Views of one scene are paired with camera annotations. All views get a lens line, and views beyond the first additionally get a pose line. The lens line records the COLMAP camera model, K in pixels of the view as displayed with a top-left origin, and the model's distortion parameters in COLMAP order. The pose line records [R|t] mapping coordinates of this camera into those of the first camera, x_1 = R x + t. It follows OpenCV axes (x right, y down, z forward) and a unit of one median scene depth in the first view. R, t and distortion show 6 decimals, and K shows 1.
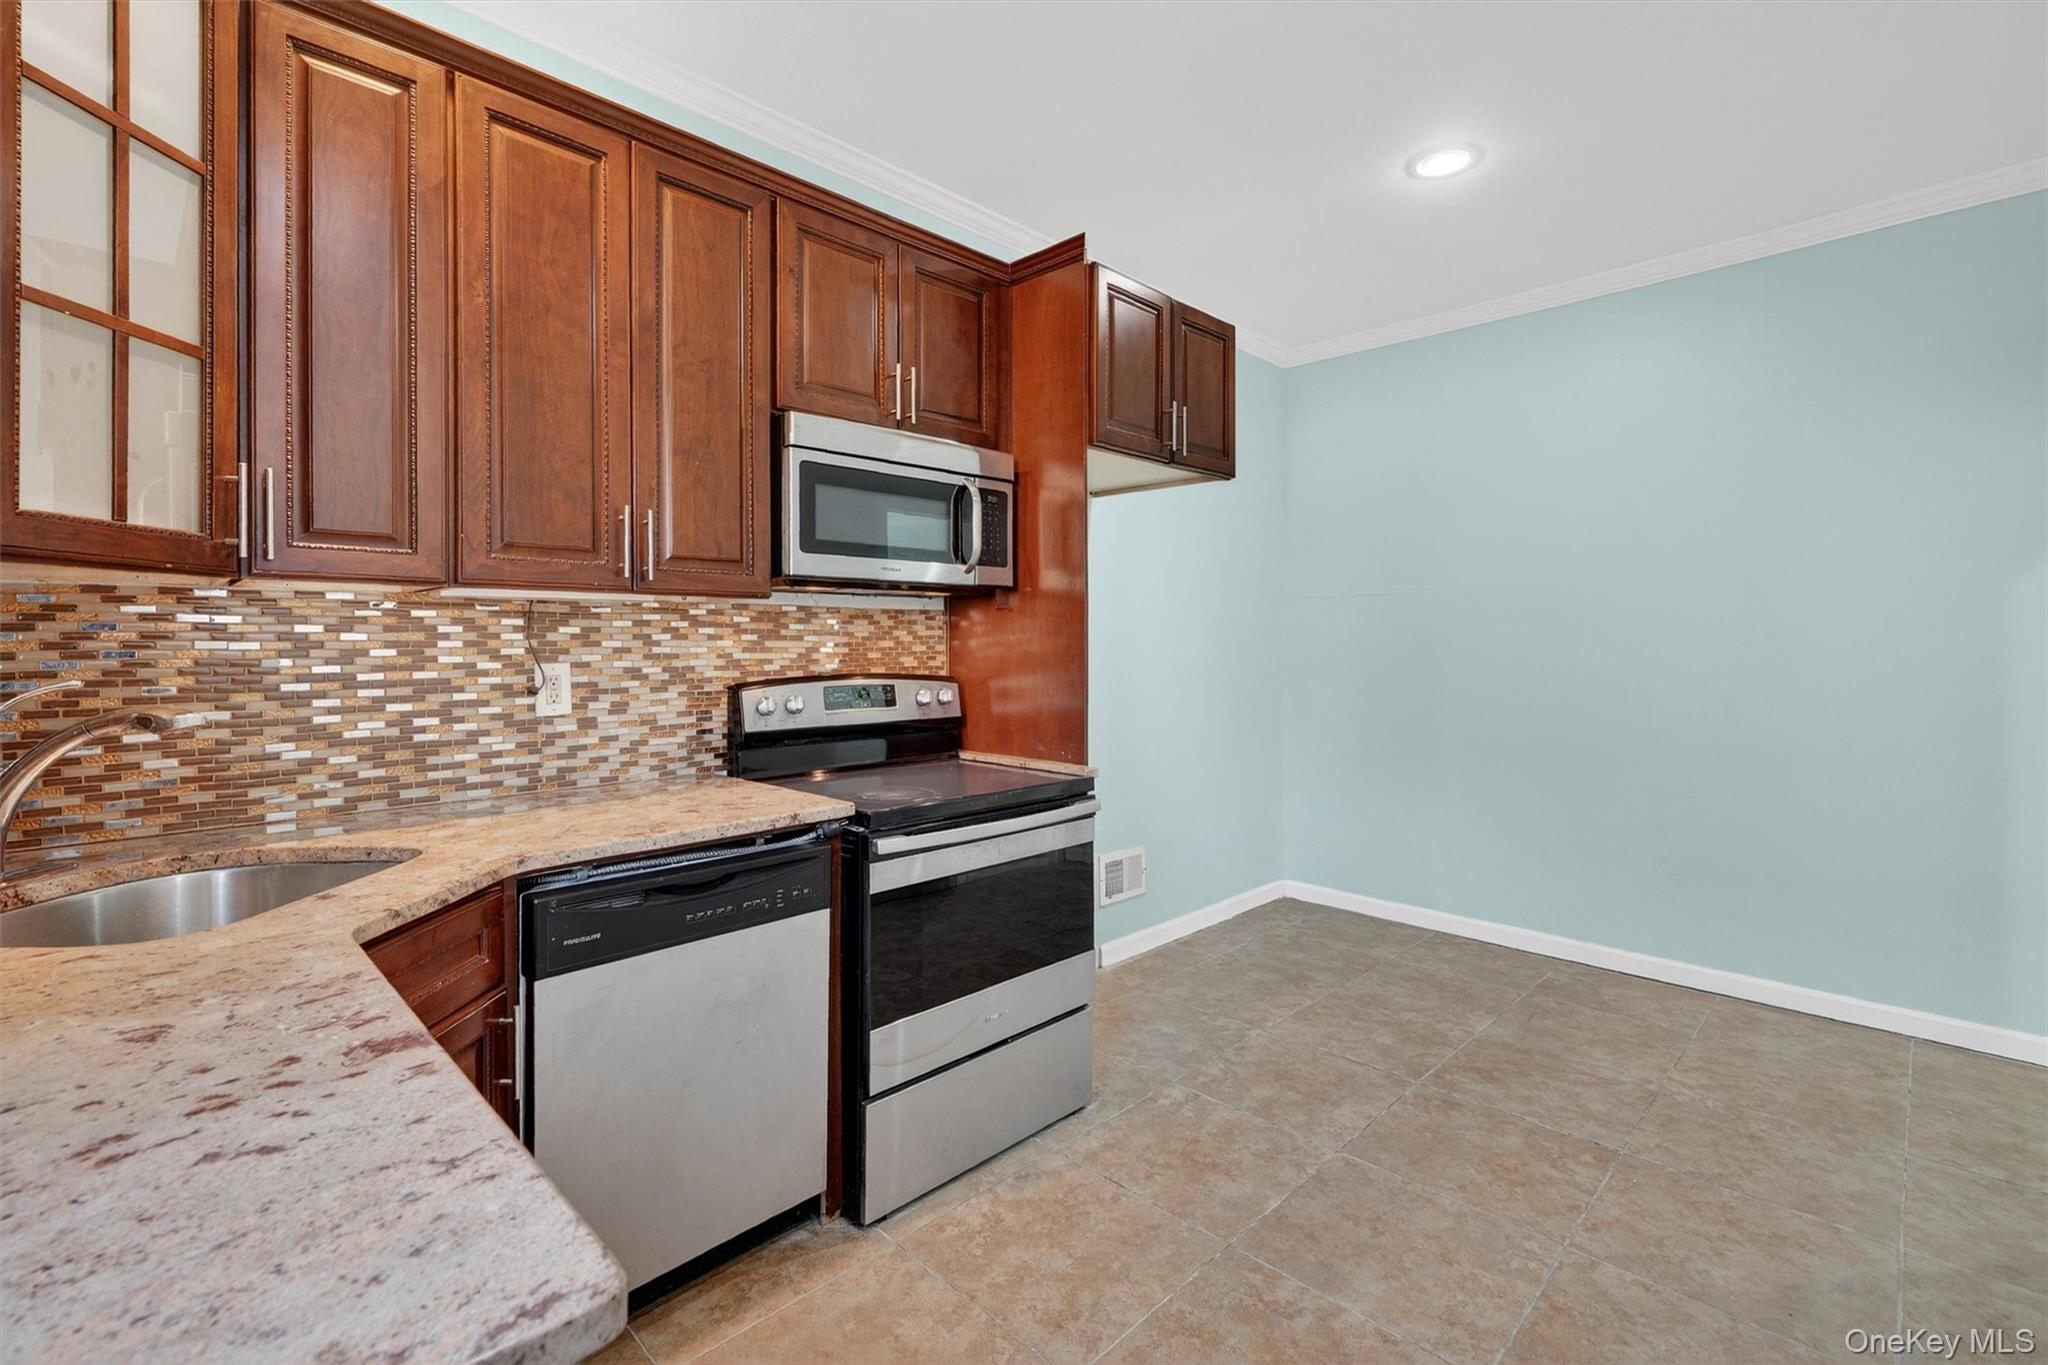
lens RADIAL K [[909.5, 0, 1006.6], [0, 909.5, 655.4], [0, 0, 1]] dist [-0.002776, -0.000301]
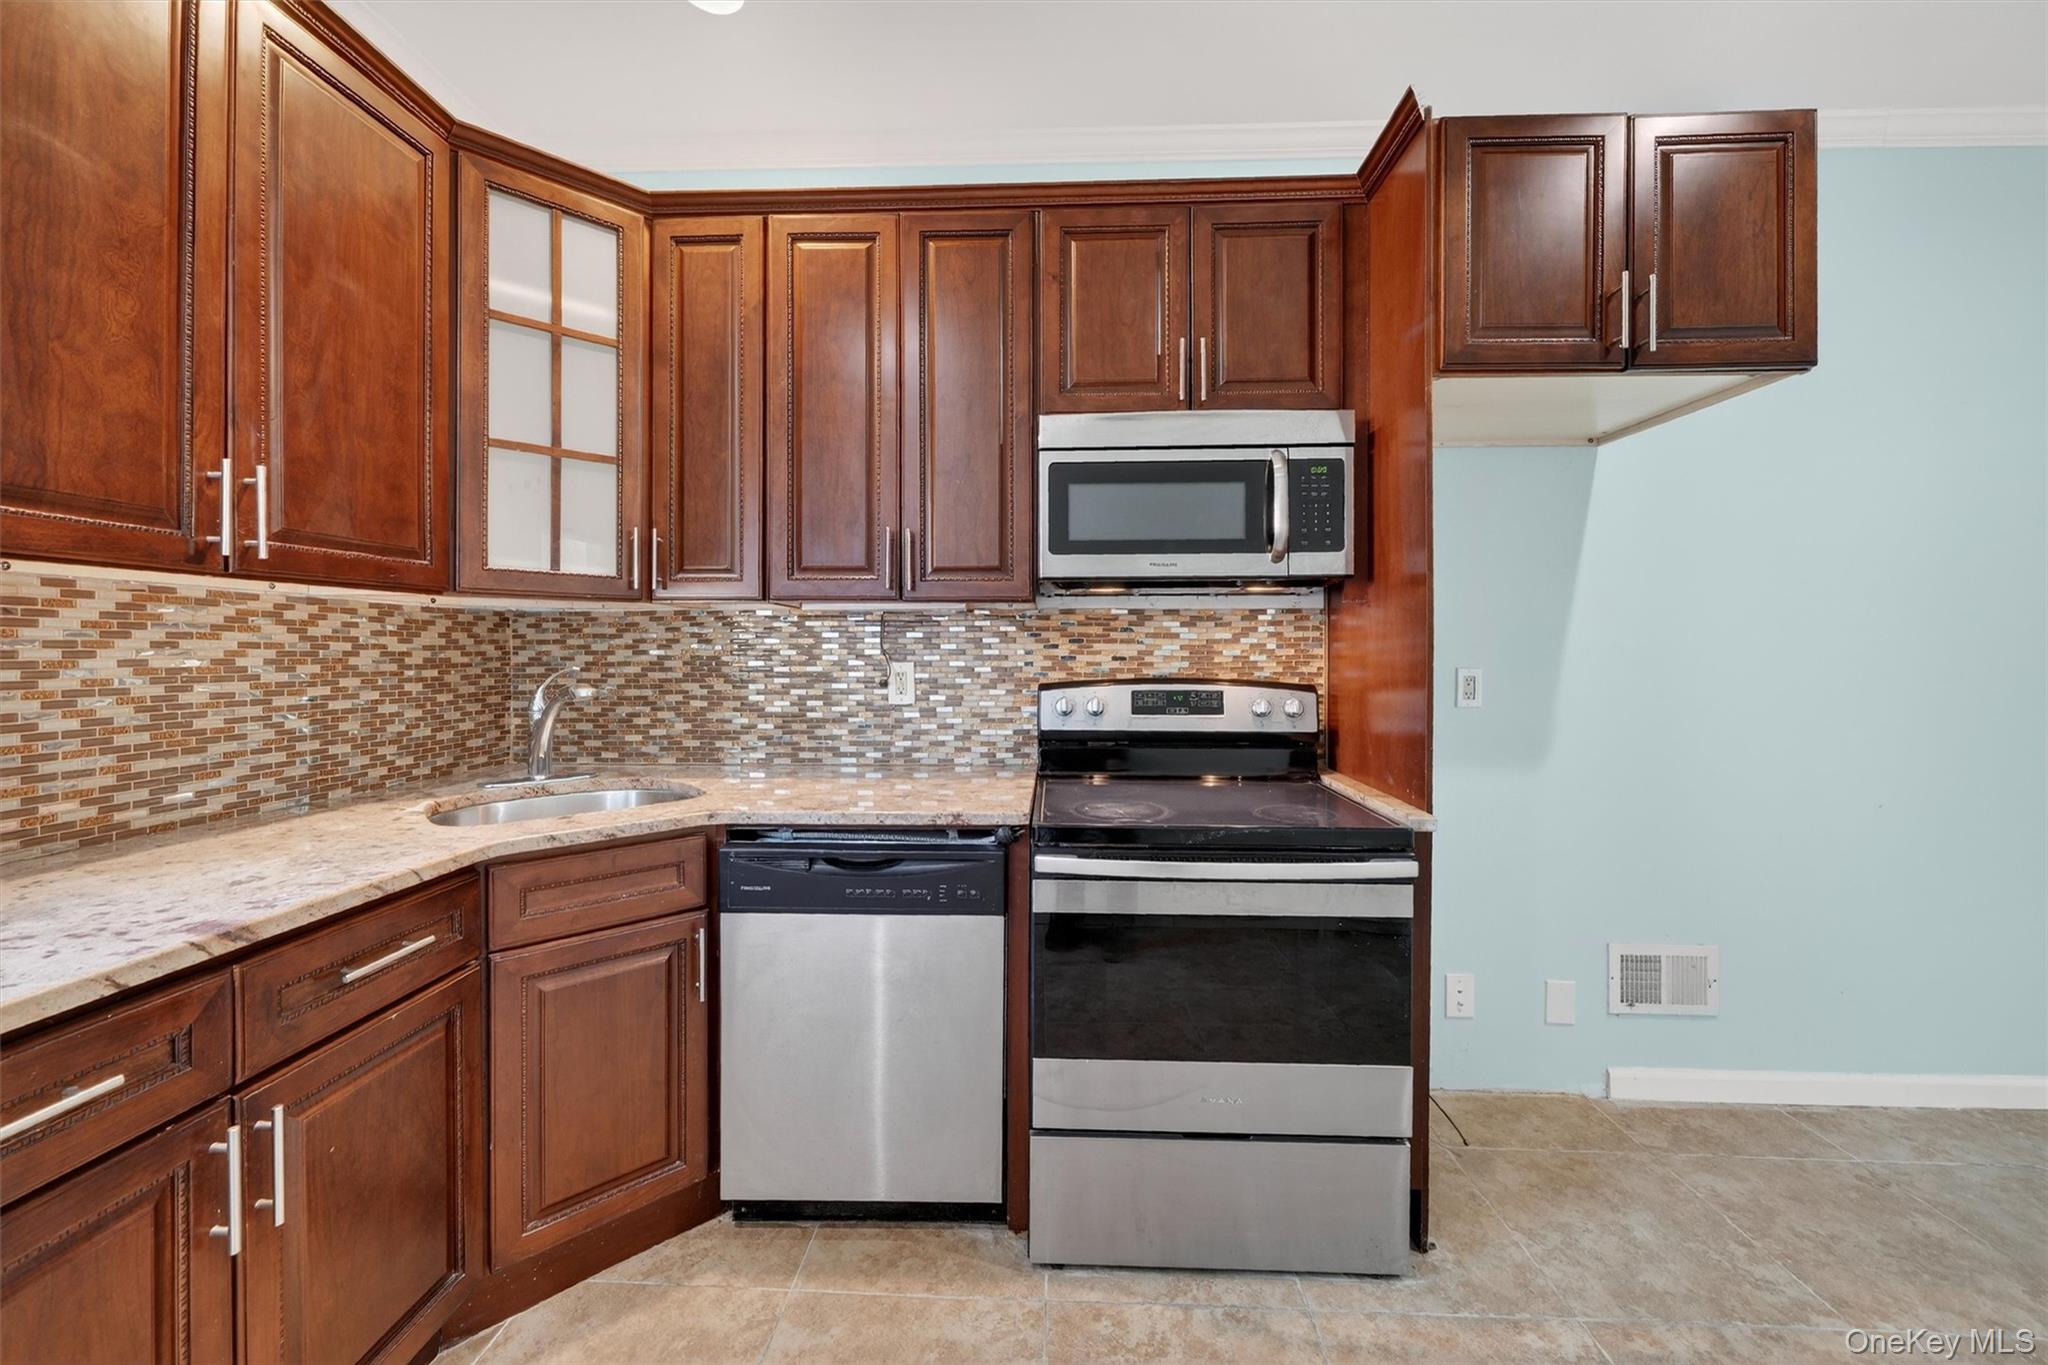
lens RADIAL K [[768.7, 0, 1024.5], [0, 768.7, 657.0], [0, 0, 1]] dist [-0.001449, -0.000114]
pose [[0.681588, 0.008232, -0.731690, 0.368448], [-0.011312, 0.999936, 0.000712, -0.000736], [0.731649, 0.007792, 0.681637, 0.394686]]
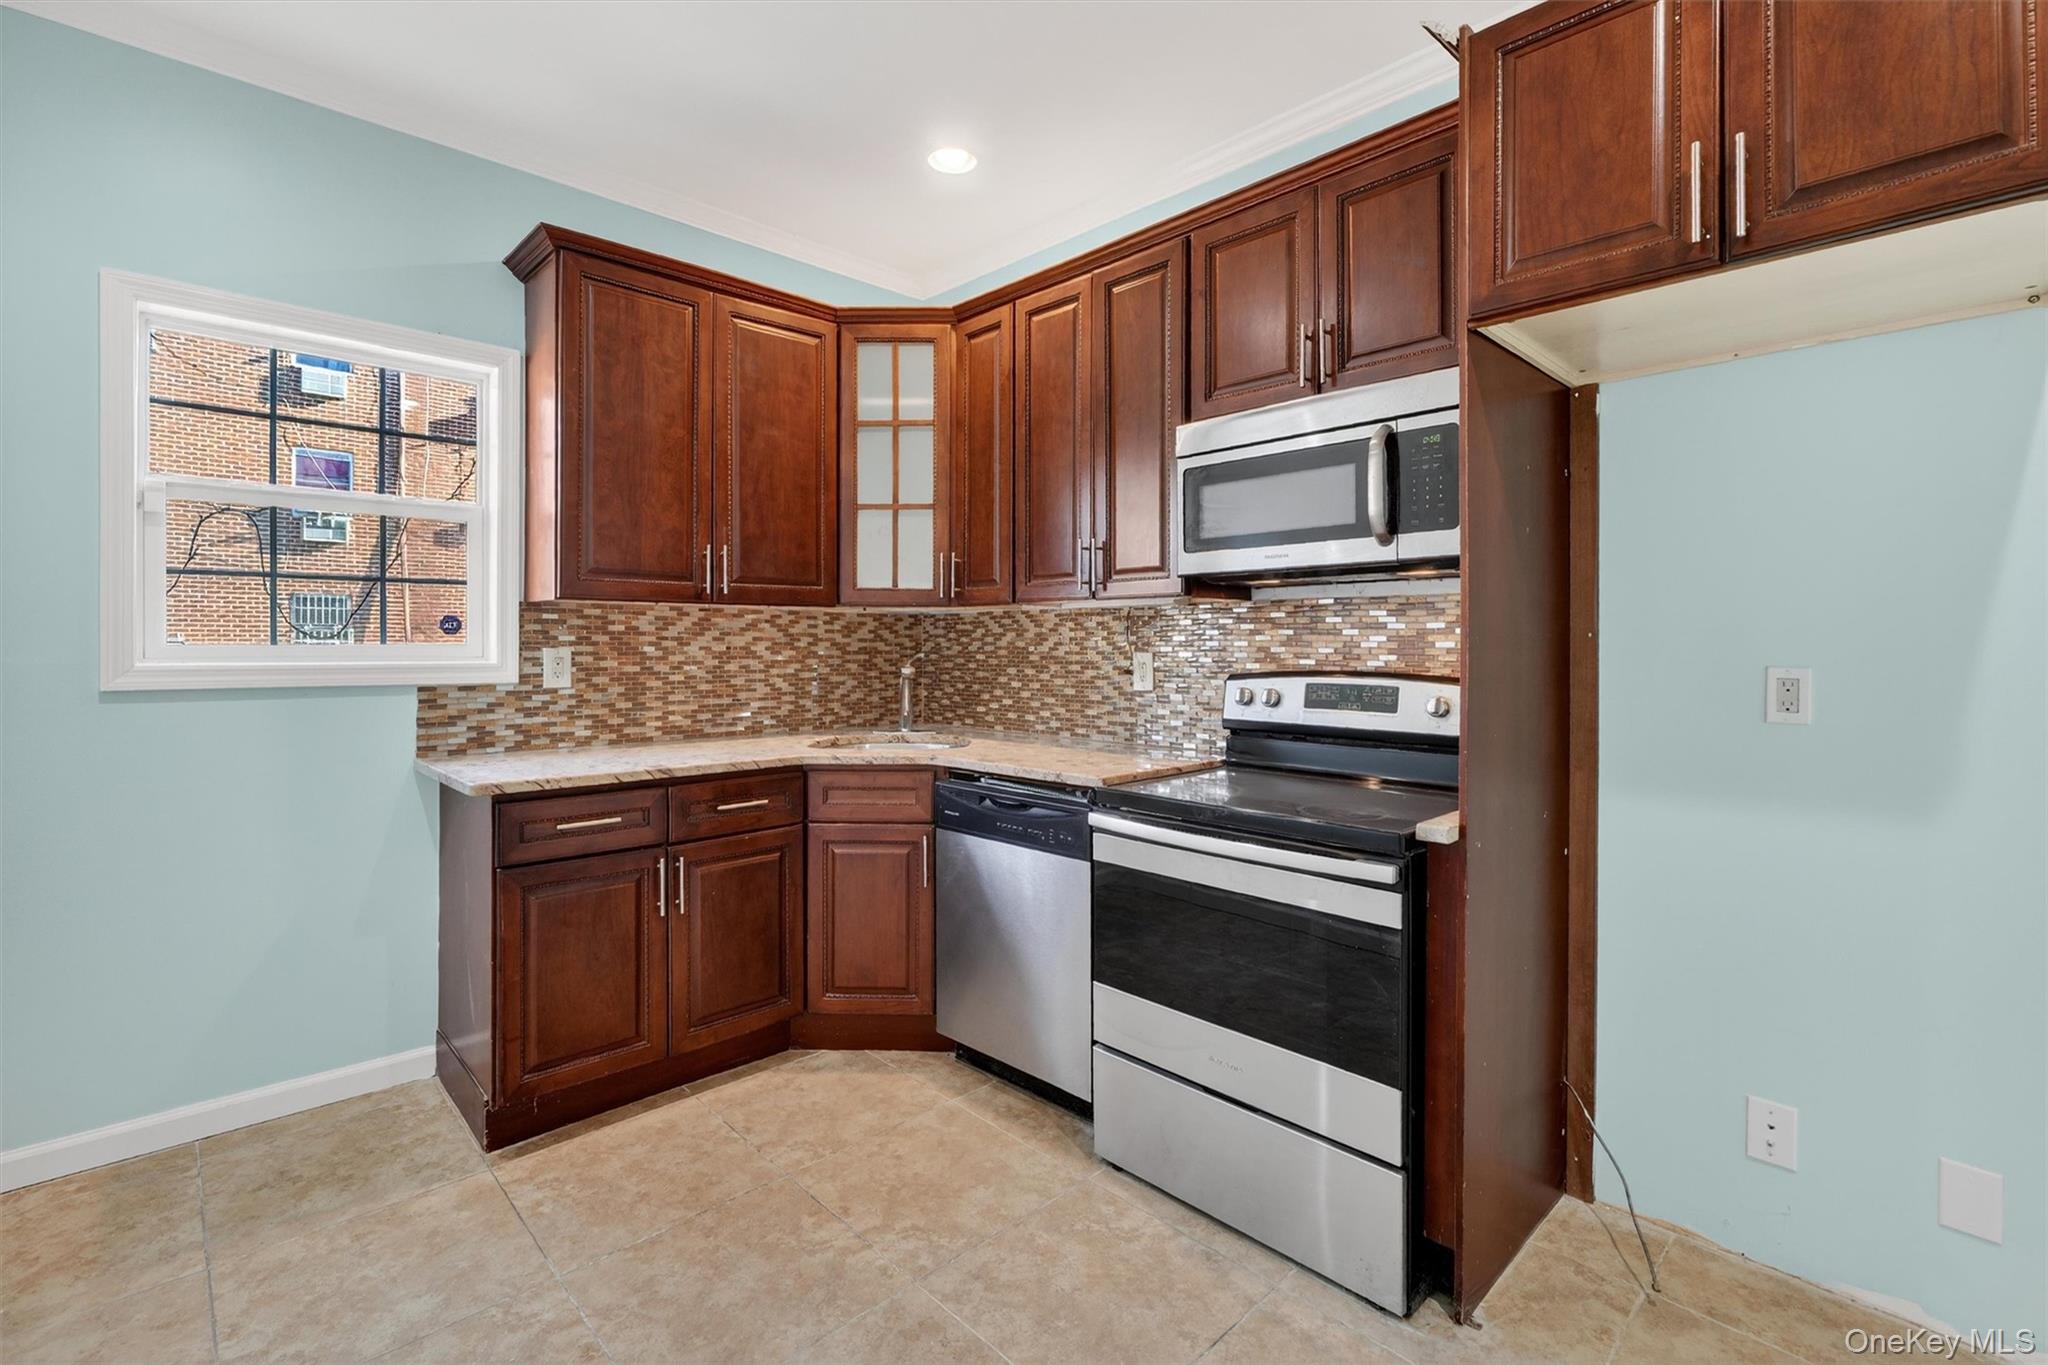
lens RADIAL K [[909.5, 0, 1027.8], [0, 909.5, 652.2], [0, 0, 1]] dist [-0.002776, -0.000301]
pose [[-0.008161, 0.011642, -0.999899, 0.850809], [-0.014695, 0.999823, 0.011761, -0.005497], [0.999859, 0.014790, -0.007989, 0.807259]]
